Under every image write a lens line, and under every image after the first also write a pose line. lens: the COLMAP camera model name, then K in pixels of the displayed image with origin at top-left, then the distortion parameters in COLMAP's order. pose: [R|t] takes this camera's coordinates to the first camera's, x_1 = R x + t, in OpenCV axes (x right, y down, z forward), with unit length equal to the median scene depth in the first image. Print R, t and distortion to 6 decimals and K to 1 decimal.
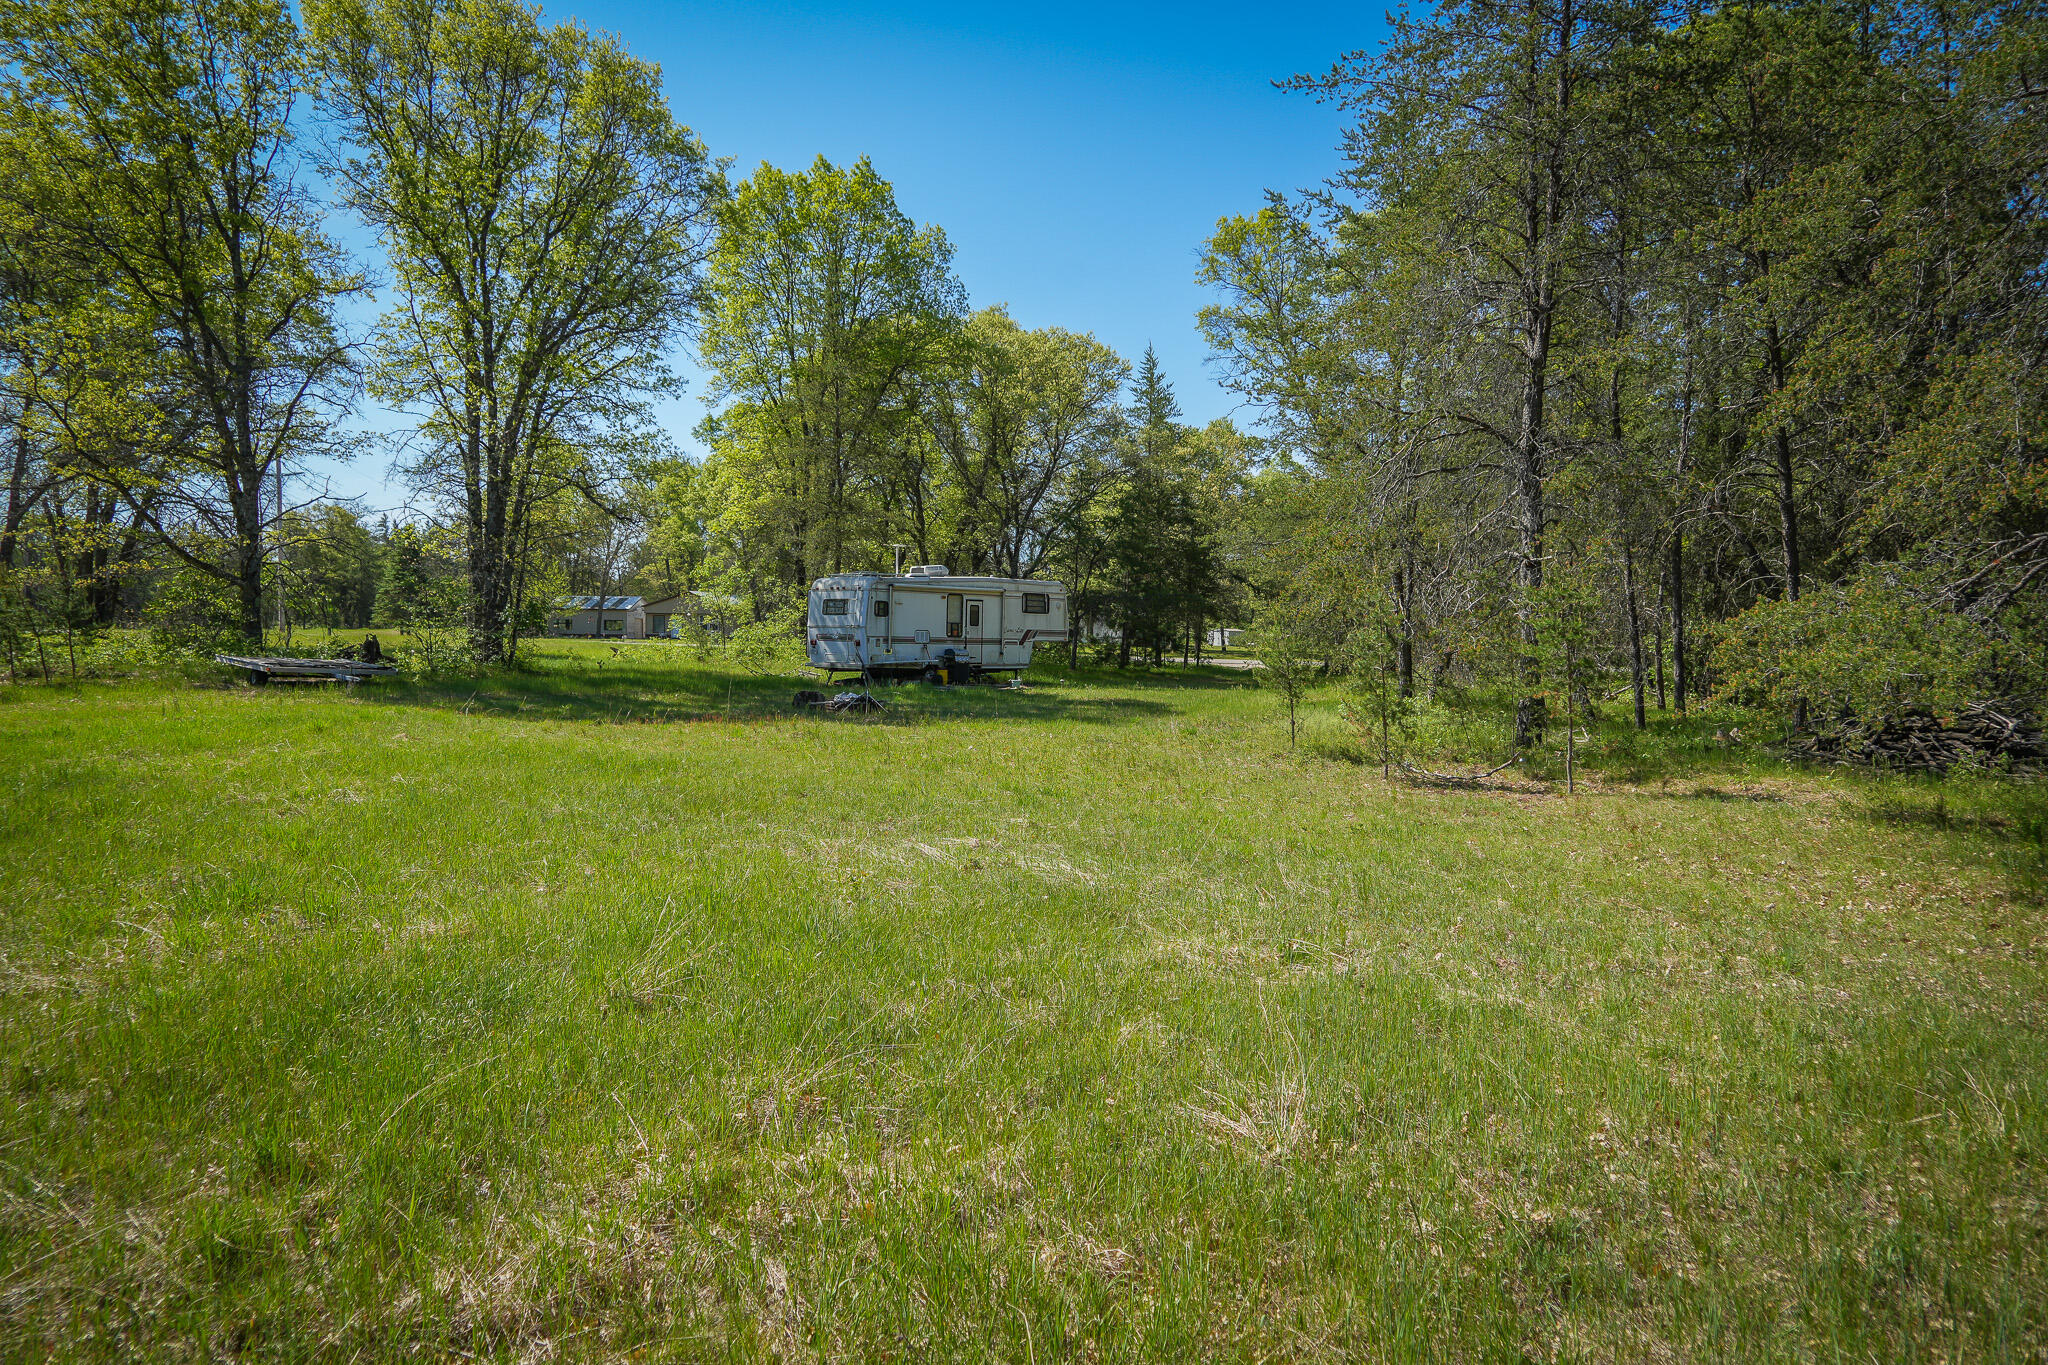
lens RADIAL K [[1400.2, 0, 1020.3], [0, 1400.2, 670.8], [0, 0, 1]] dist [-0.002525, 0.004568]
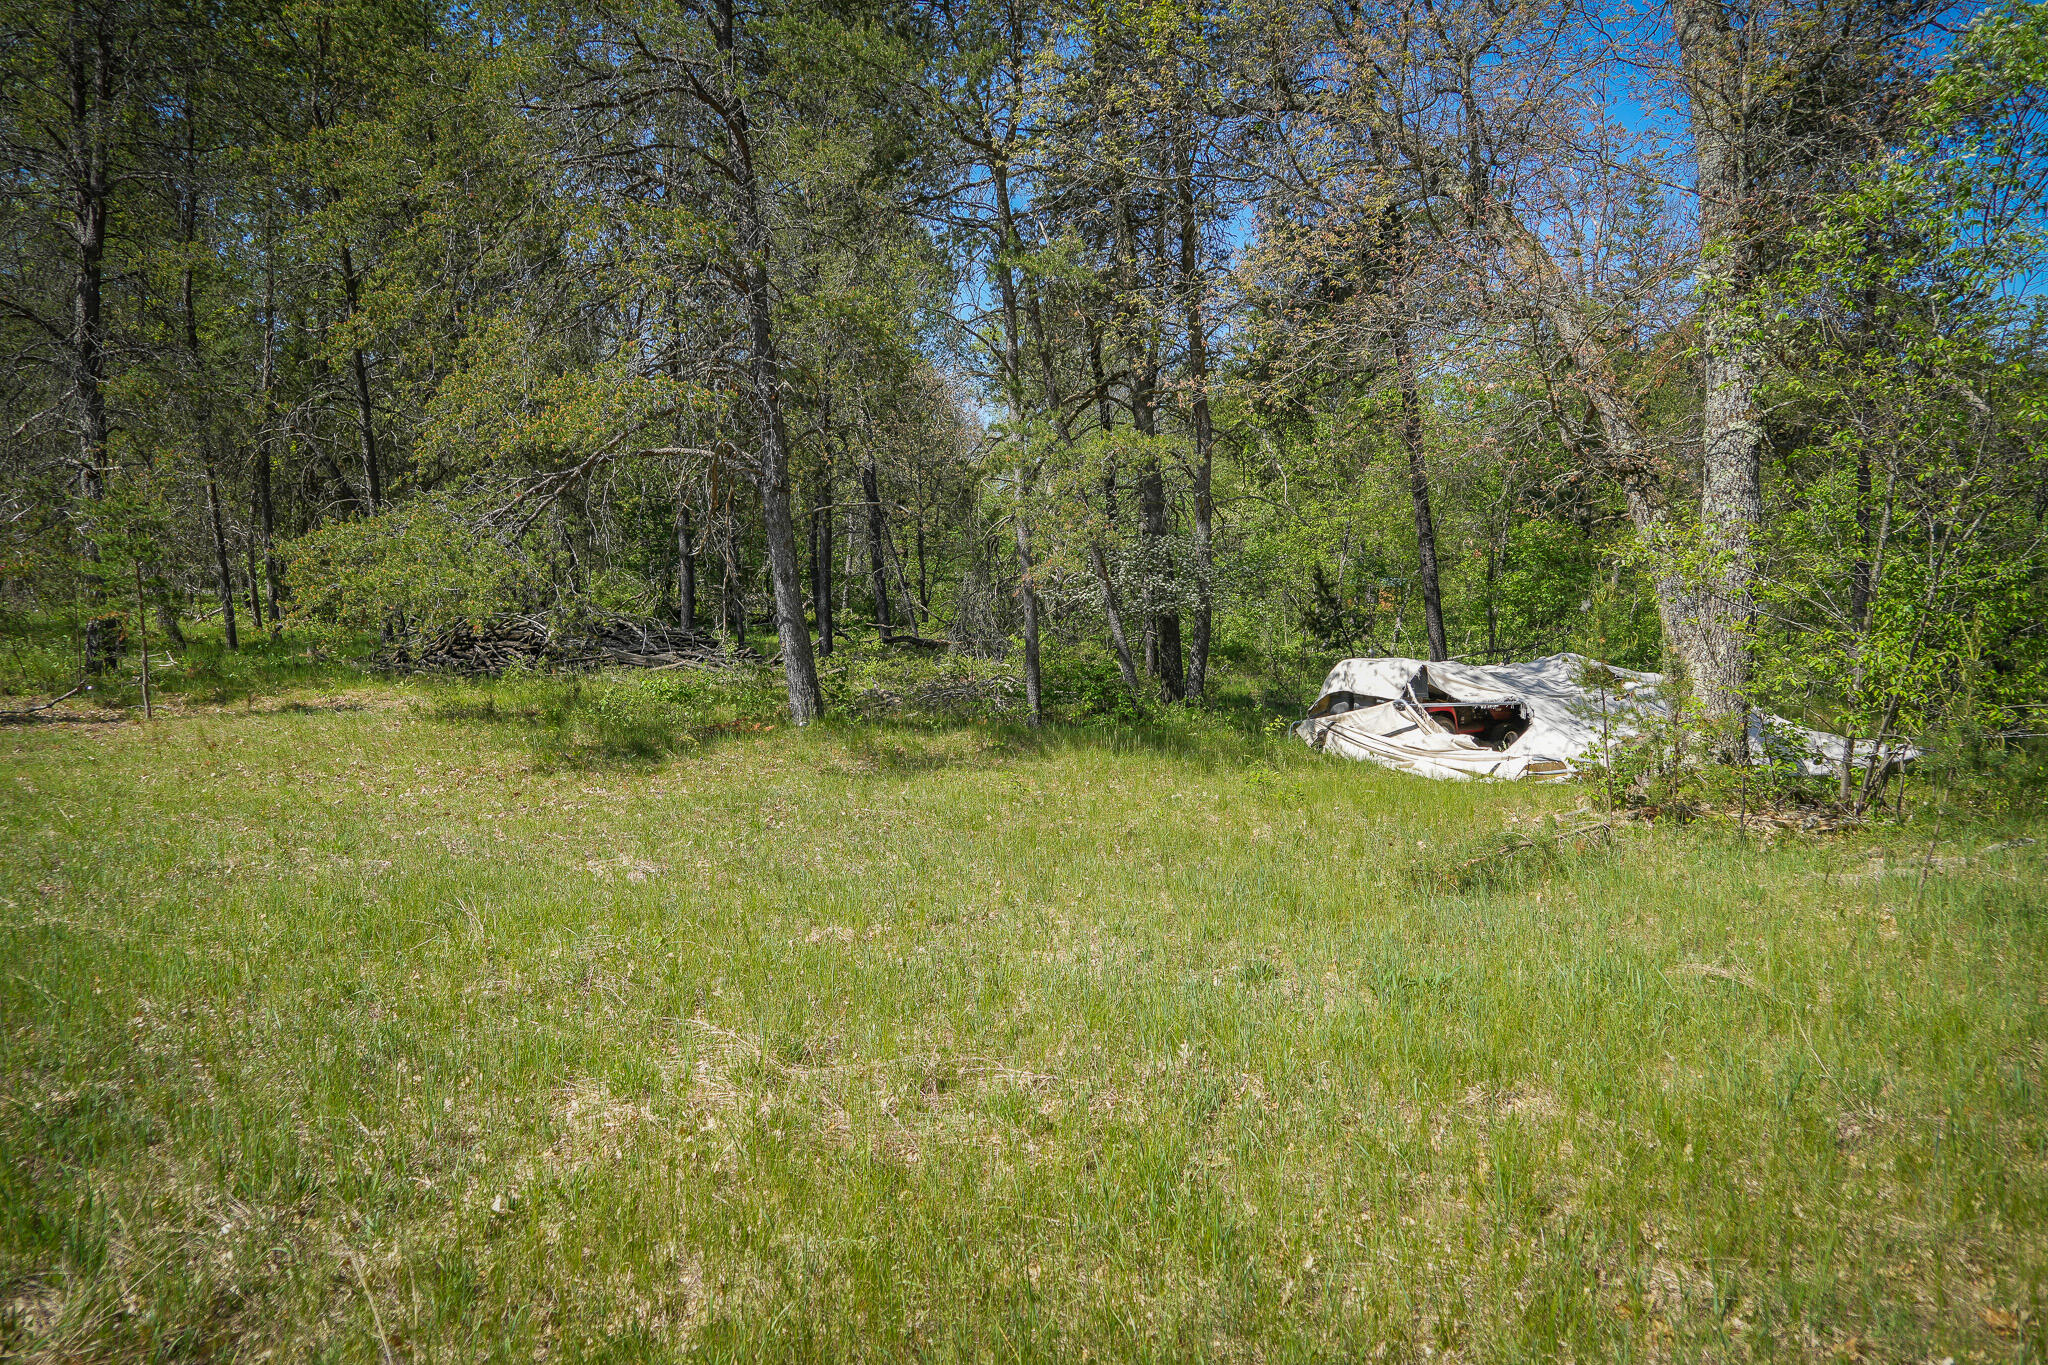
lens RADIAL K [[1400.2, 0, 1020.3], [0, 1400.2, 670.8], [0, 0, 1]] dist [-0.002525, 0.004568]
pose [[0.604521, -0.050969, 0.794957, -0.003450], [0.006514, 0.998234, 0.059049, 0.002885], [-0.796563, -0.030518, 0.603785, -0.047944]]
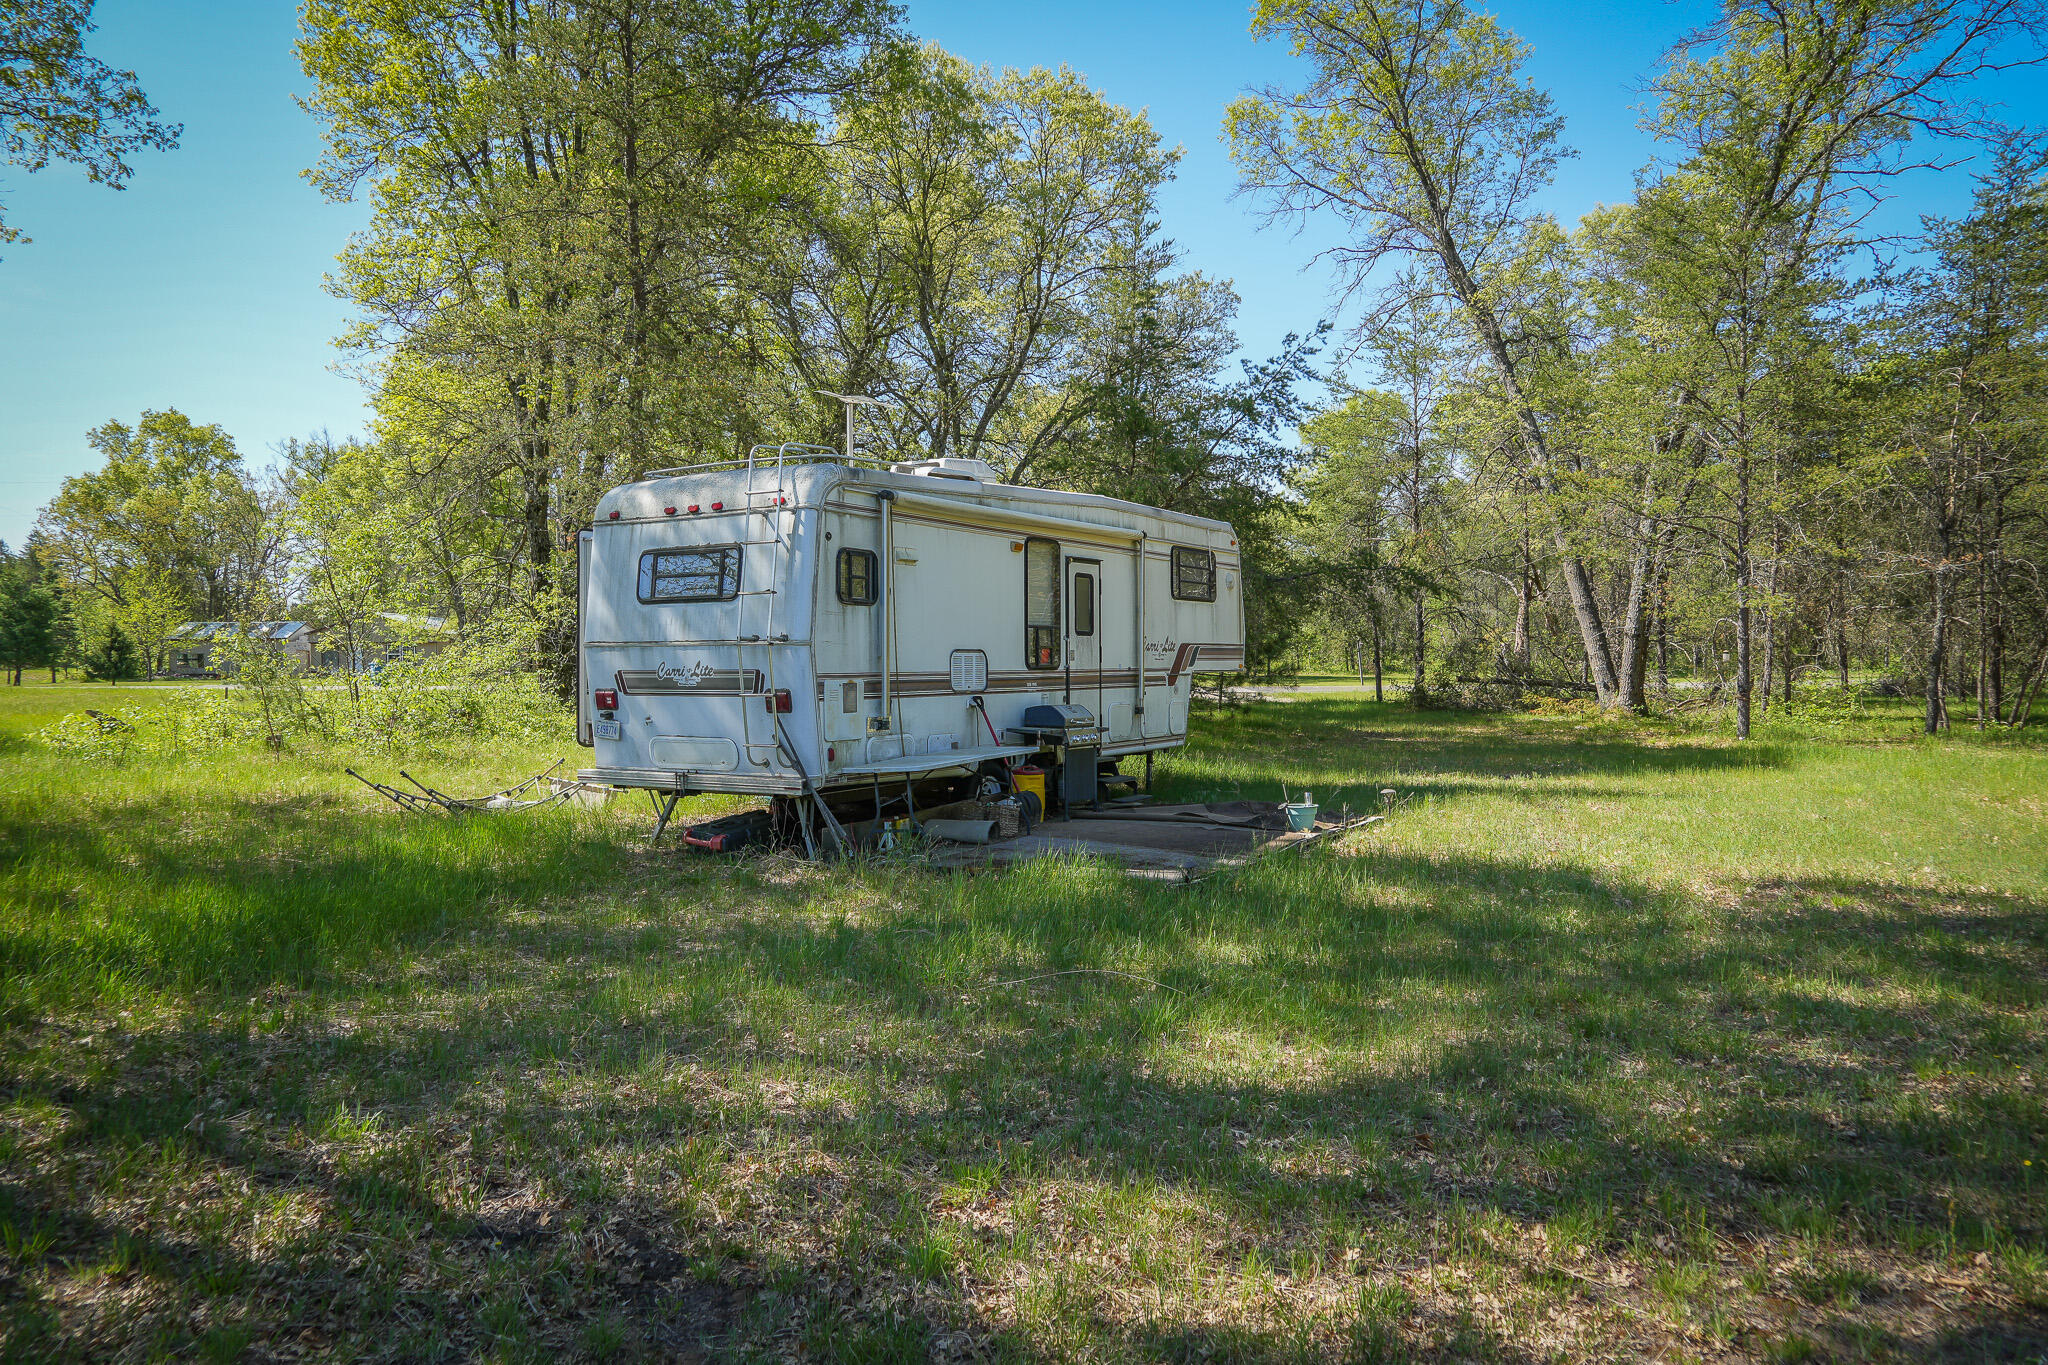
lens RADIAL K [[1400.2, 0, 1020.3], [0, 1400.2, 670.8], [0, 0, 1]] dist [-0.002525, 0.004568]
pose [[0.982850, -0.027200, 0.182387, -0.022888], [0.030001, 0.999470, -0.012615, -0.003975], [-0.181947, 0.017871, 0.983146, 0.137159]]
